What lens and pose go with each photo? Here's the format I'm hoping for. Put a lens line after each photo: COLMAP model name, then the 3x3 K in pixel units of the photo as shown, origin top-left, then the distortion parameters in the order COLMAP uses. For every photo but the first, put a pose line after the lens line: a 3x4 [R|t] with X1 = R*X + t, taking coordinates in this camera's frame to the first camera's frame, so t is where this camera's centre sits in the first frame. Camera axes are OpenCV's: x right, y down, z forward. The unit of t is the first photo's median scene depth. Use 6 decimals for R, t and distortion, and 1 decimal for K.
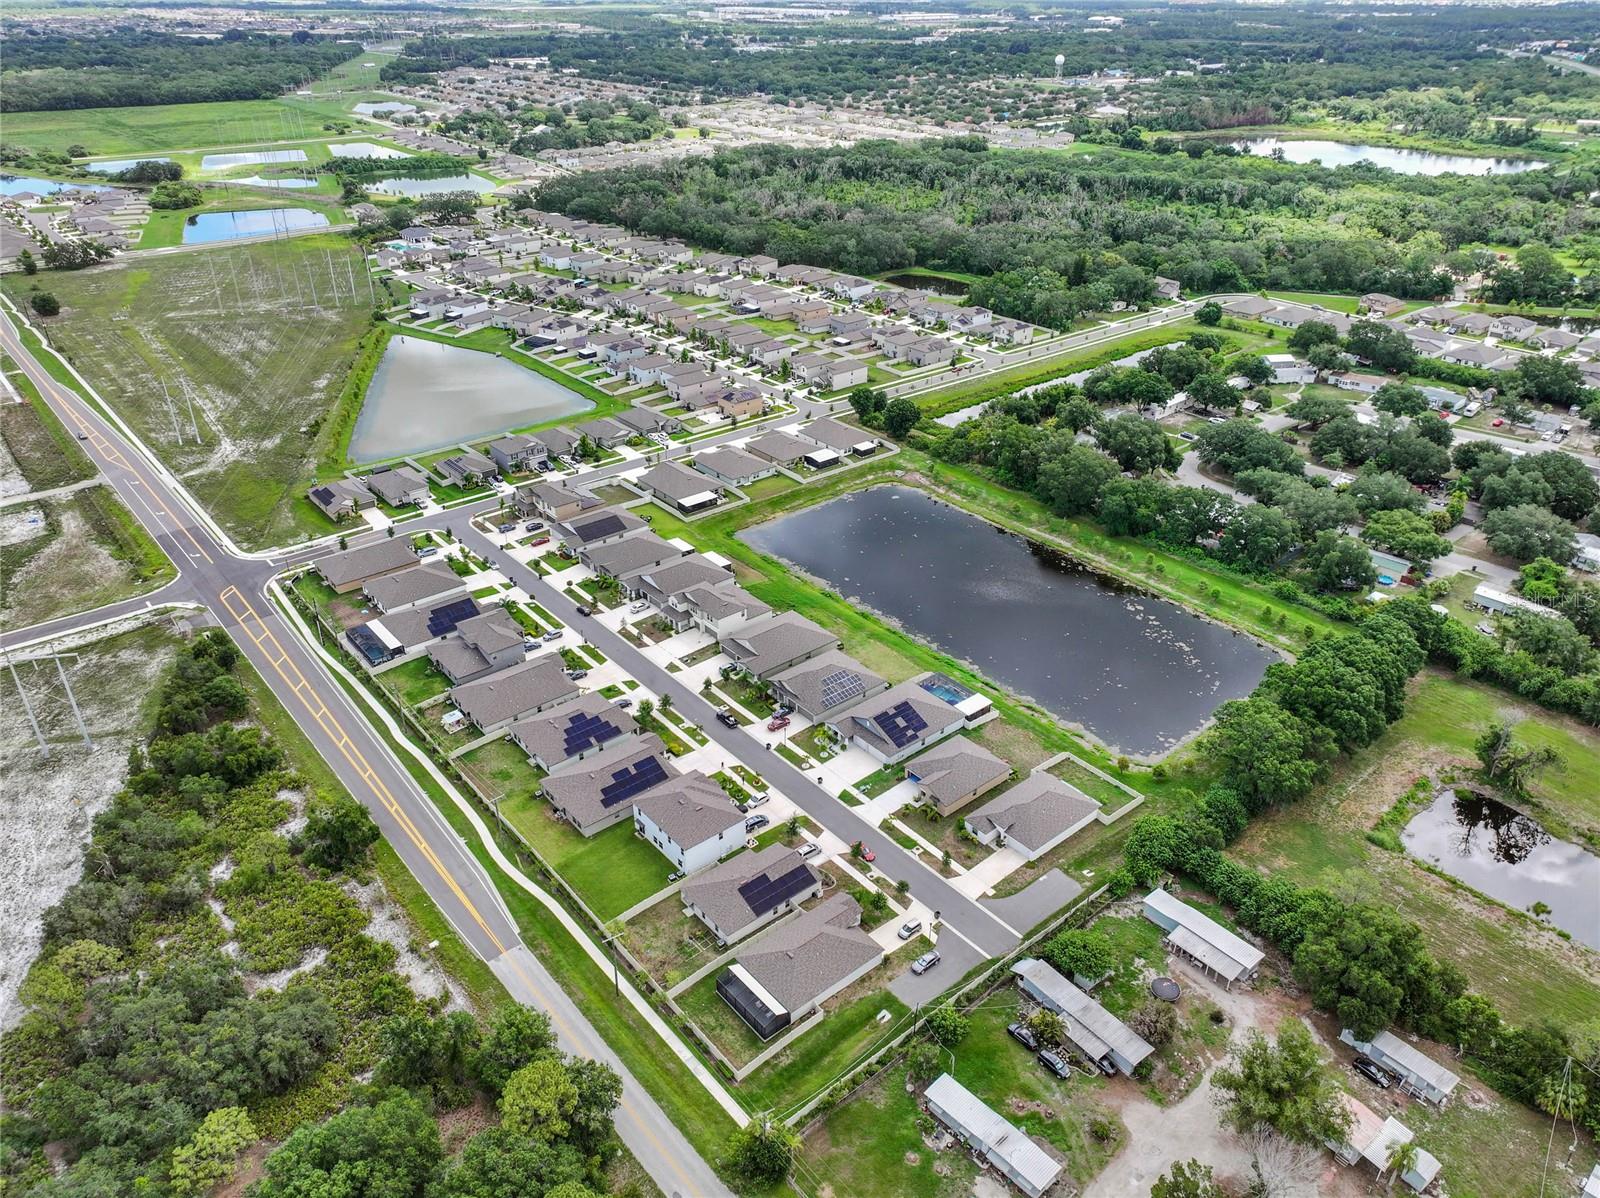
lens RADIAL K [[1155.2, 0, 800.0], [0, 1155.2, 599.0], [0, 0, 1]] dist [0.001416, 0.026666]
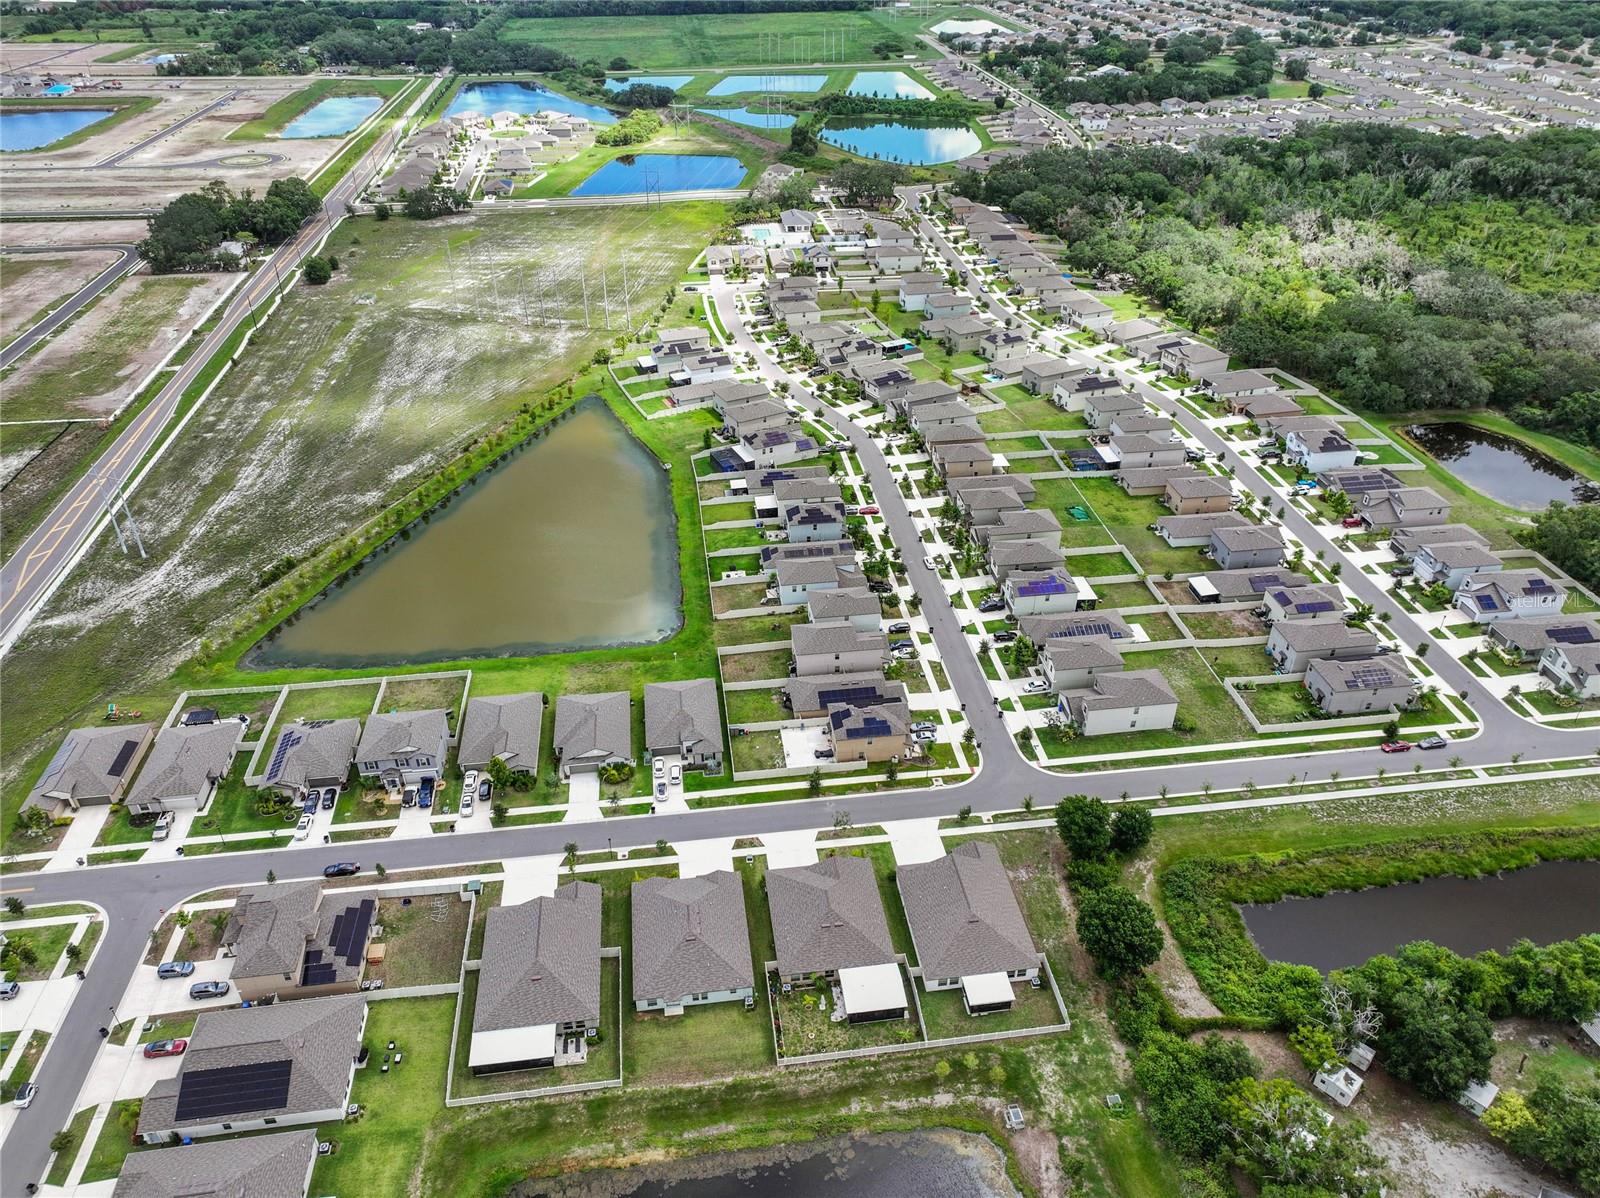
lens RADIAL K [[1155.2, 0, 800.0], [0, 1155.2, 599.0], [0, 0, 1]] dist [0.001416, 0.026666]
pose [[0.852610, 0.277400, -0.442838, 0.107695], [-0.246923, 0.960753, 0.126422, -0.225959], [0.460528, 0.001558, 0.887644, 0.422819]]
